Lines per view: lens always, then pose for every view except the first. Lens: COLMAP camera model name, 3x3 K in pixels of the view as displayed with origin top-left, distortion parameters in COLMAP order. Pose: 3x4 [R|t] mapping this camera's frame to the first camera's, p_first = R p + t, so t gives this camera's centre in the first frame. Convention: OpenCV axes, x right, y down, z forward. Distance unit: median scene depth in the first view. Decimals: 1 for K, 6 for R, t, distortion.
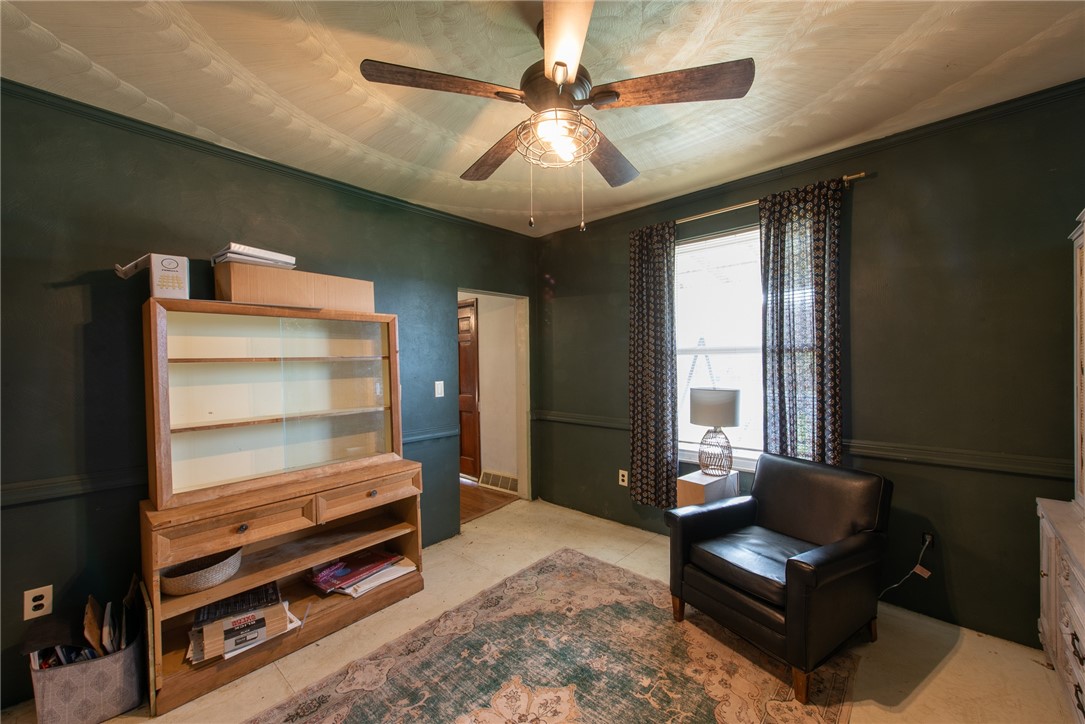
lens RADIAL K [[420.4, 0, 545.9], [0, 420.4, 365.8], [0, 0, 1]] dist [0.008720, -0.003441]
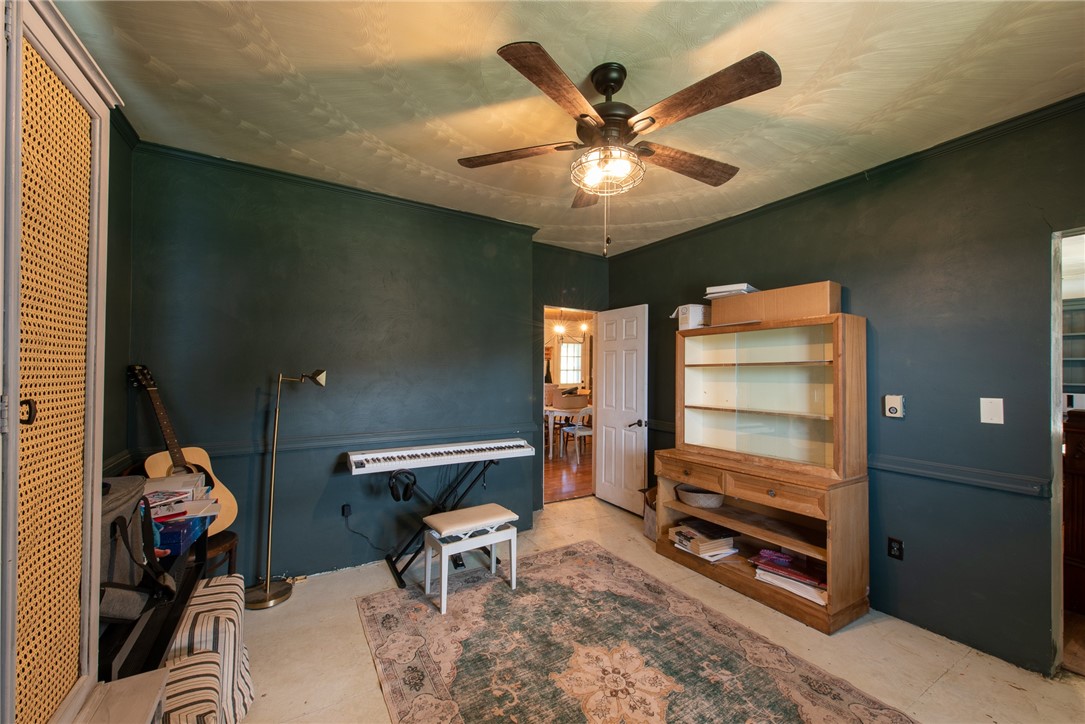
lens RADIAL K [[420.4, 0, 545.9], [0, 420.4, 365.8], [0, 0, 1]] dist [0.008720, -0.003441]
pose [[-0.283253, 0.002852, -0.959041, 0.800986], [-0.008214, 0.999952, 0.005400, -0.013983], [0.959010, 0.009407, -0.283216, 0.807473]]
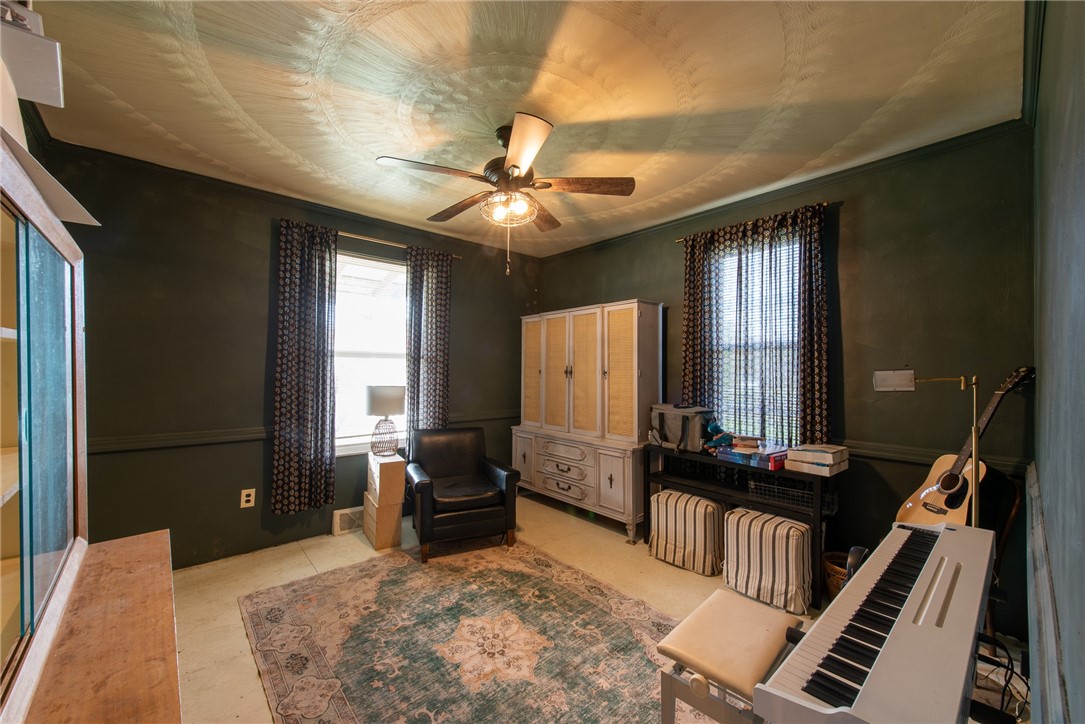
lens RADIAL K [[423.8, 0, 544.4], [0, 423.8, 365.6], [0, 0, 1]] dist [0.011871, -0.000662]
pose [[0.107631, 0.015518, 0.994070, -0.964719], [-0.004365, 0.999876, -0.015136, 0.016082], [-0.994181, -0.002710, 0.107686, 0.498141]]
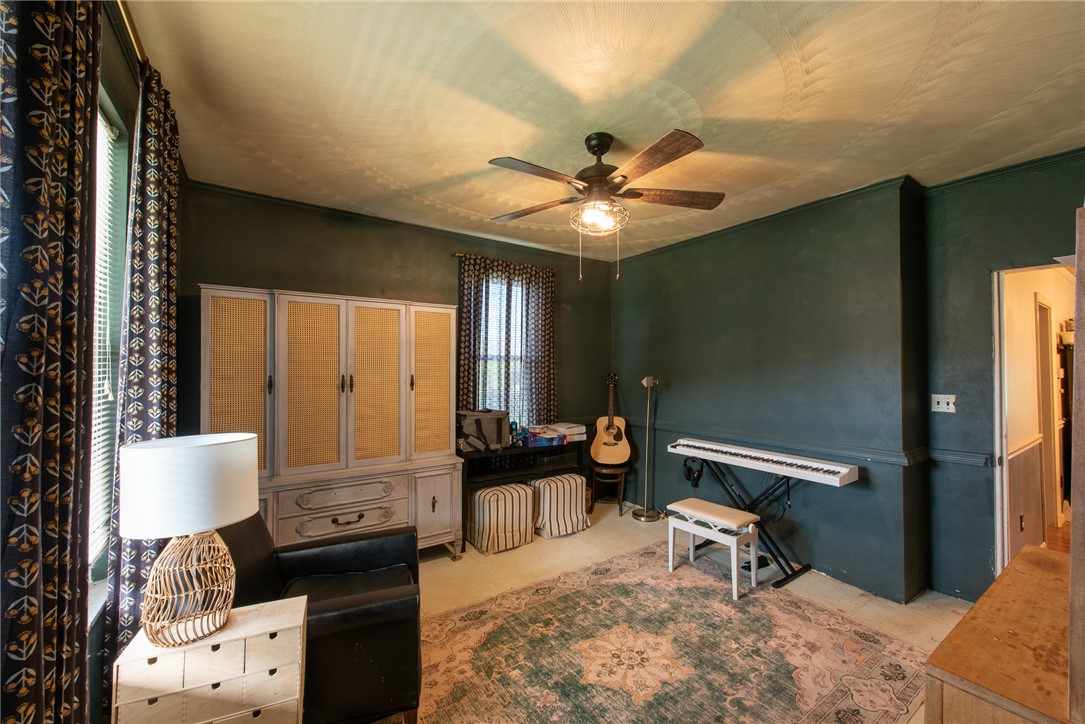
lens RADIAL K [[423.8, 0, 544.4], [0, 423.8, 365.6], [0, 0, 1]] dist [0.011871, -0.000662]
pose [[-0.971494, 0.011848, 0.236768, -0.084994], [0.010001, 0.999909, -0.008999, -0.022022], [-0.236853, -0.006374, -0.971525, 1.670086]]
